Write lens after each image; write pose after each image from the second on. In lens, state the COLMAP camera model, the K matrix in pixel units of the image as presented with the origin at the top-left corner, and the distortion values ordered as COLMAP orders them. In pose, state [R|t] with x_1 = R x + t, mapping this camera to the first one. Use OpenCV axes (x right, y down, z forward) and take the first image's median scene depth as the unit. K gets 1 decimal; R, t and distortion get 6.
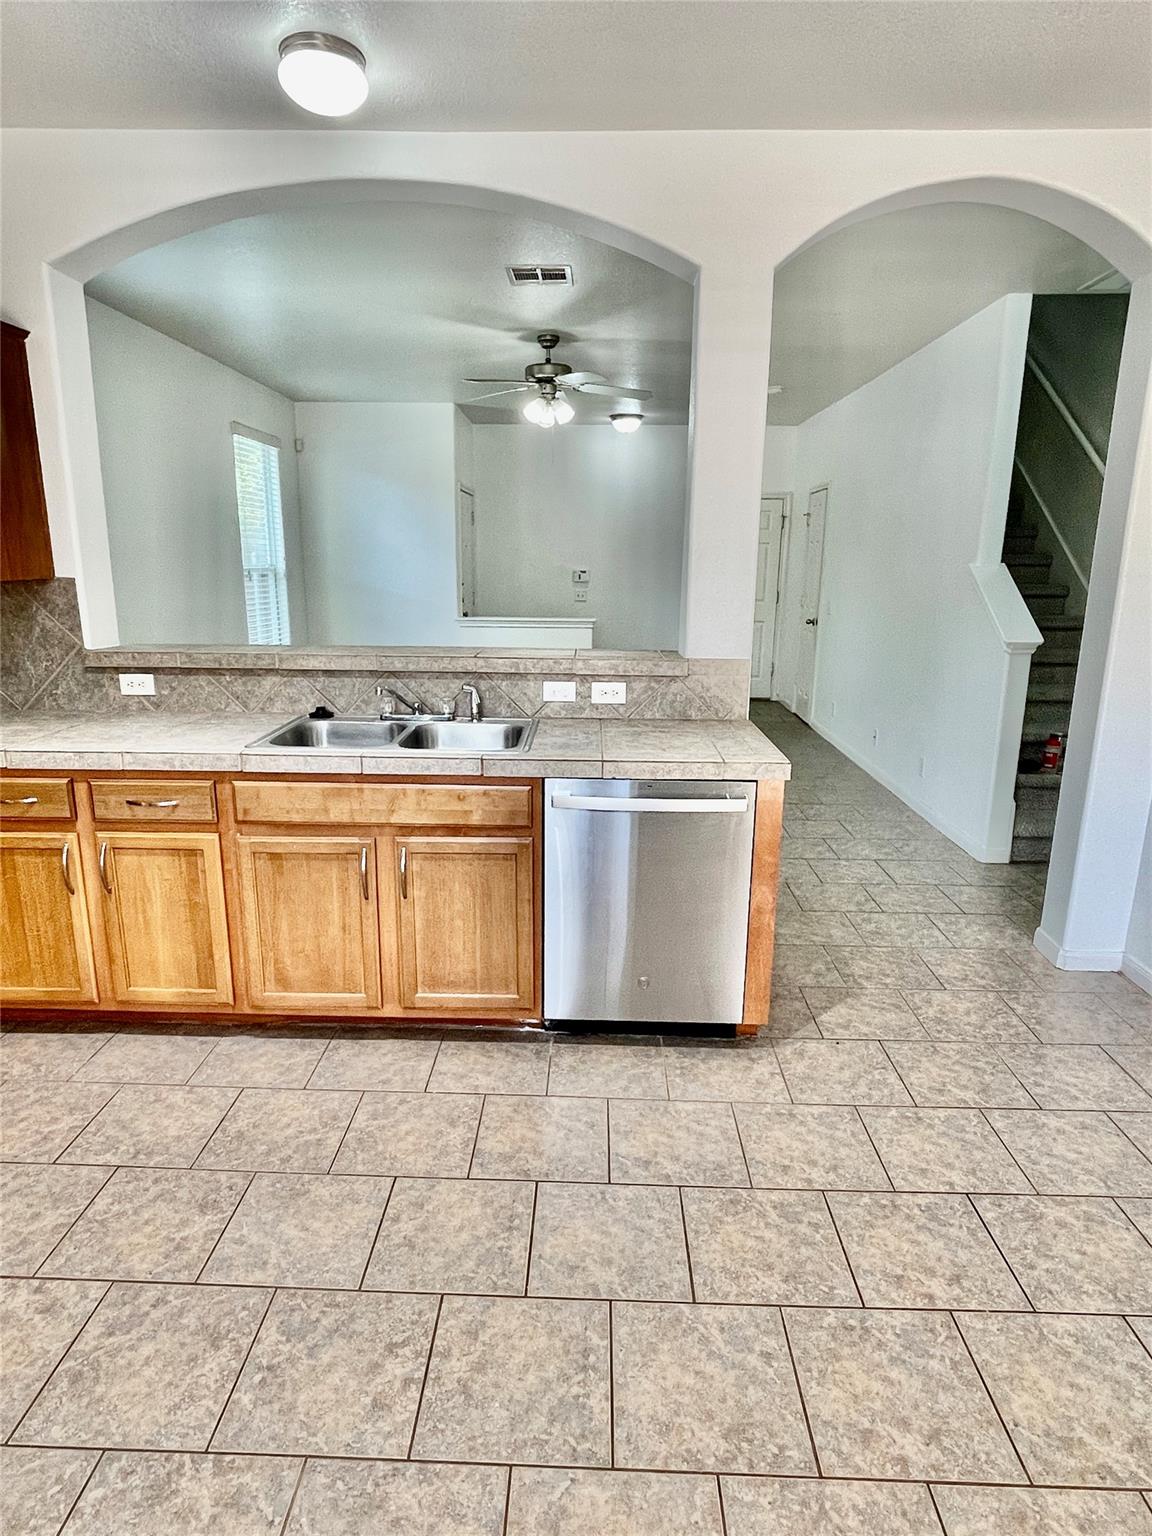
lens RADIAL K [[882.8, 0, 564.0], [0, 882.8, 768.2], [0, 0, 1]] dist [-0.002664, 0.000248]
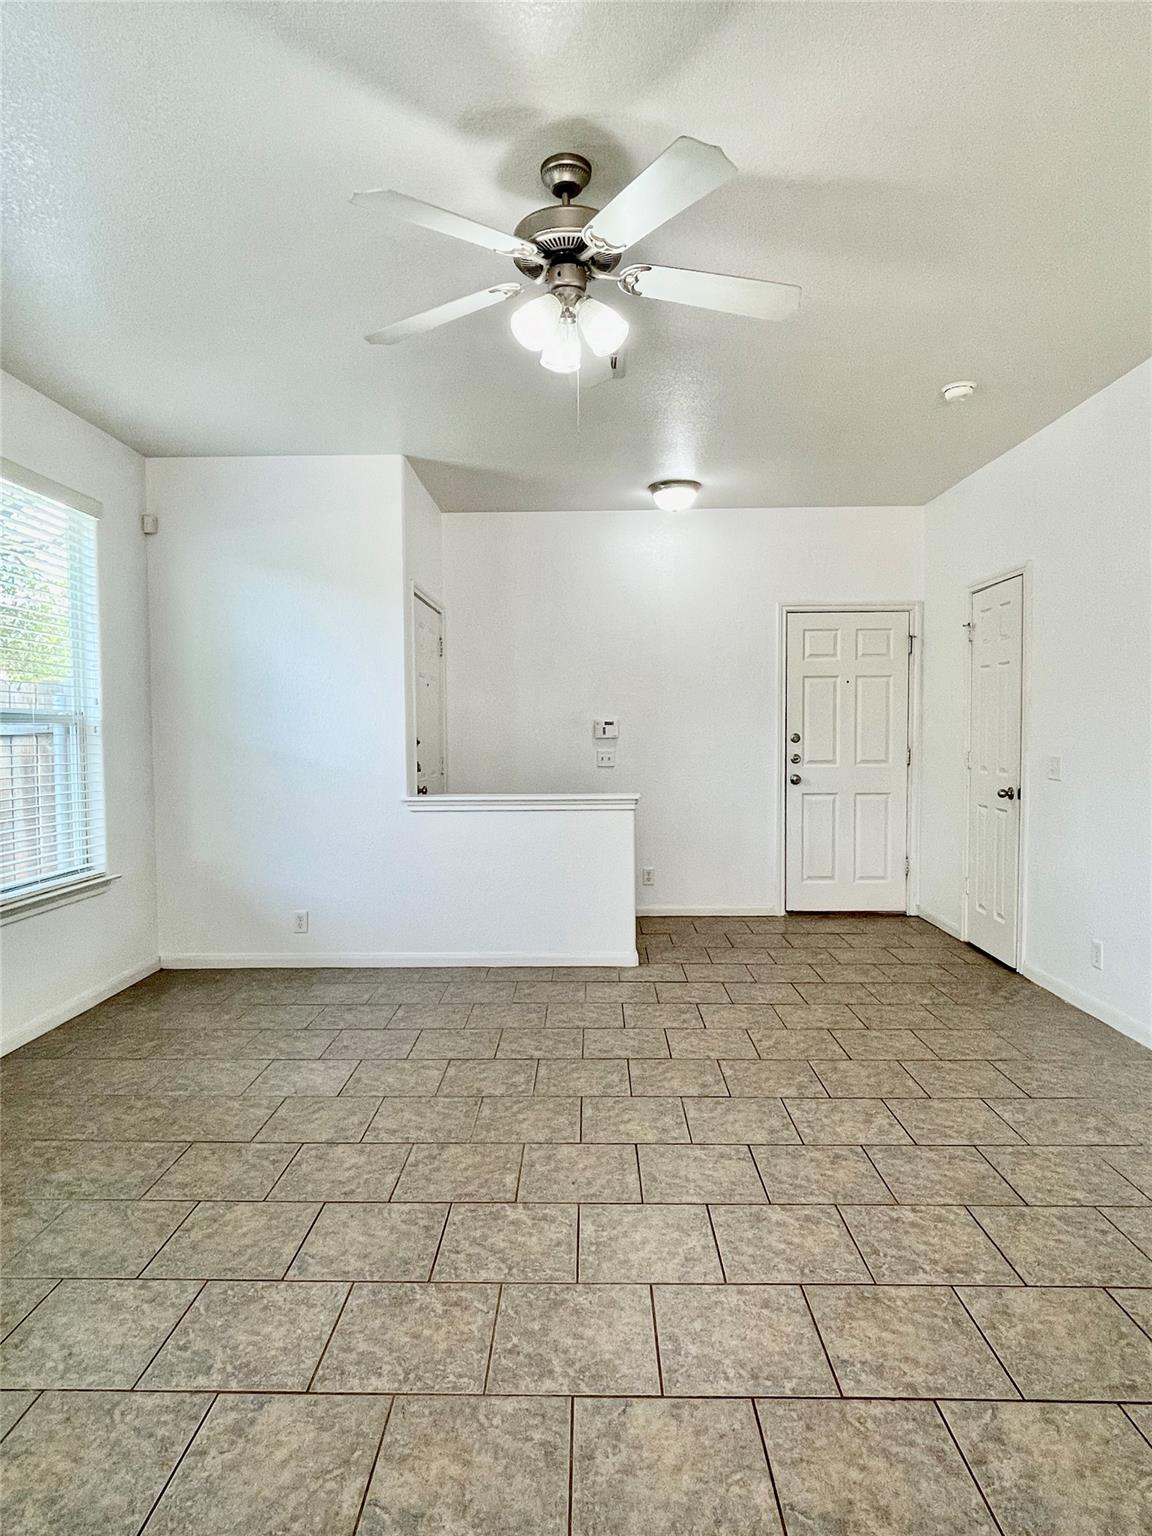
lens RADIAL K [[882.8, 0, 571.2], [0, 882.8, 774.1], [0, 0, 1]] dist [-0.002664, 0.000248]
pose [[0.999797, -0.016480, 0.011594, -0.016305], [0.018339, 0.982620, -0.184721, -0.071353], [-0.008348, 0.184896, 0.982723, 0.399682]]
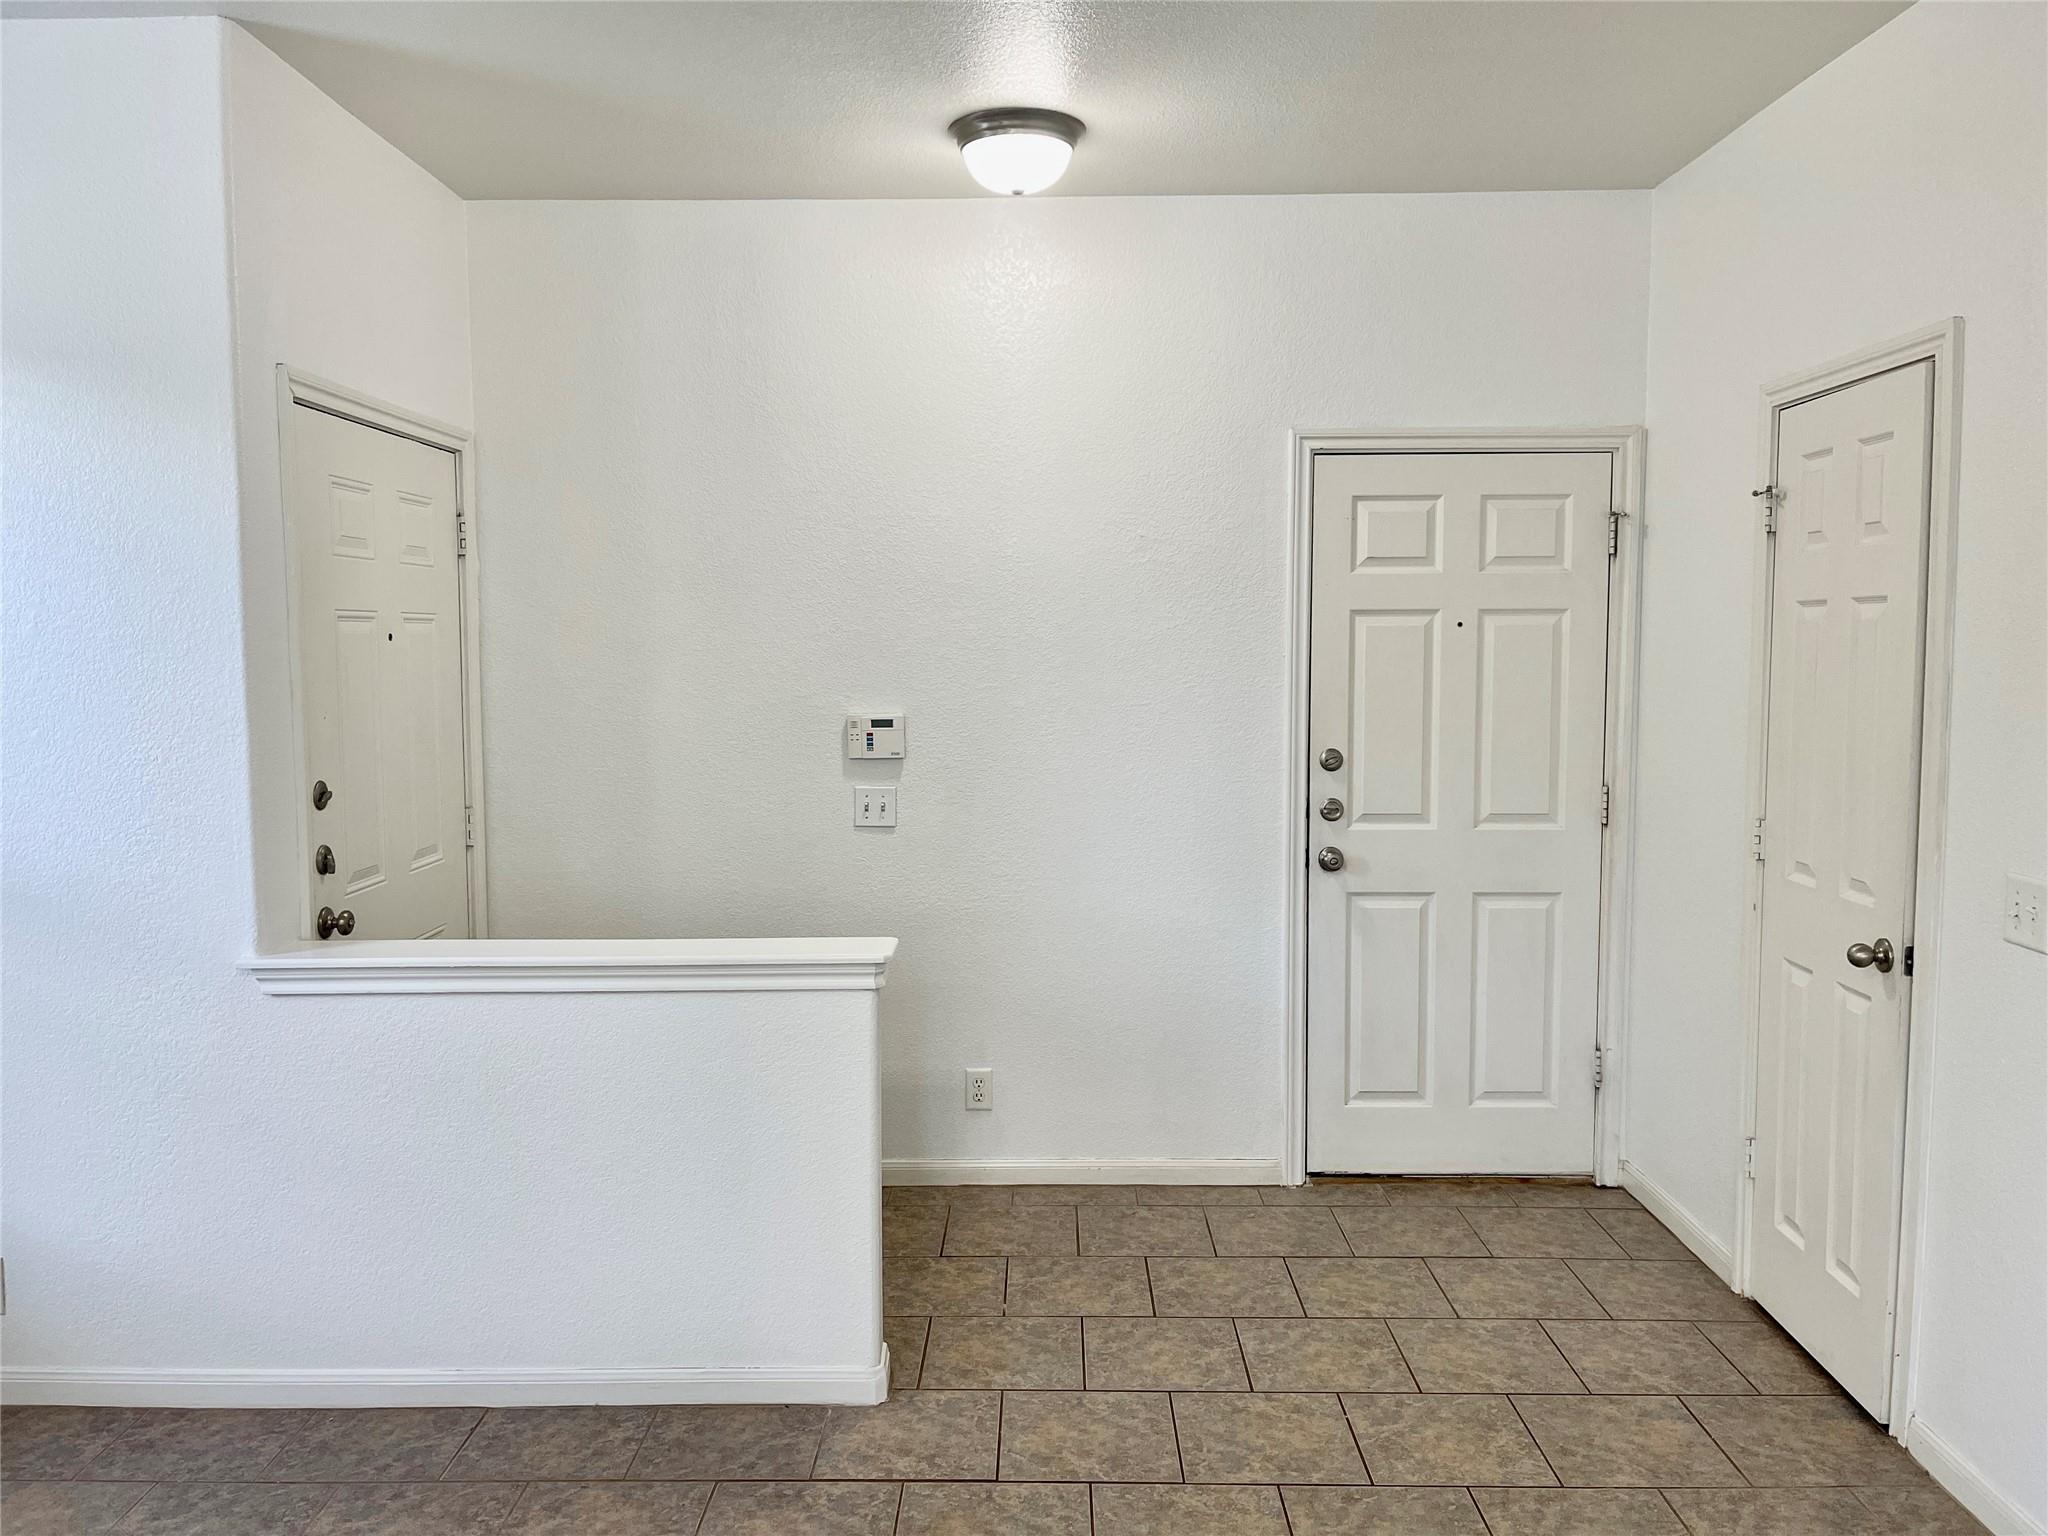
lens RADIAL K [[1527.0, 0, 1028.1], [0, 1527.0, 766.1], [0, 0, 1]] dist [0.022465, -0.006080]
pose [[0.999670, -0.014893, 0.020947, 0.061726], [0.017911, 0.988187, -0.152201, -0.150800], [-0.018432, 0.152526, 0.988128, 0.591661]]
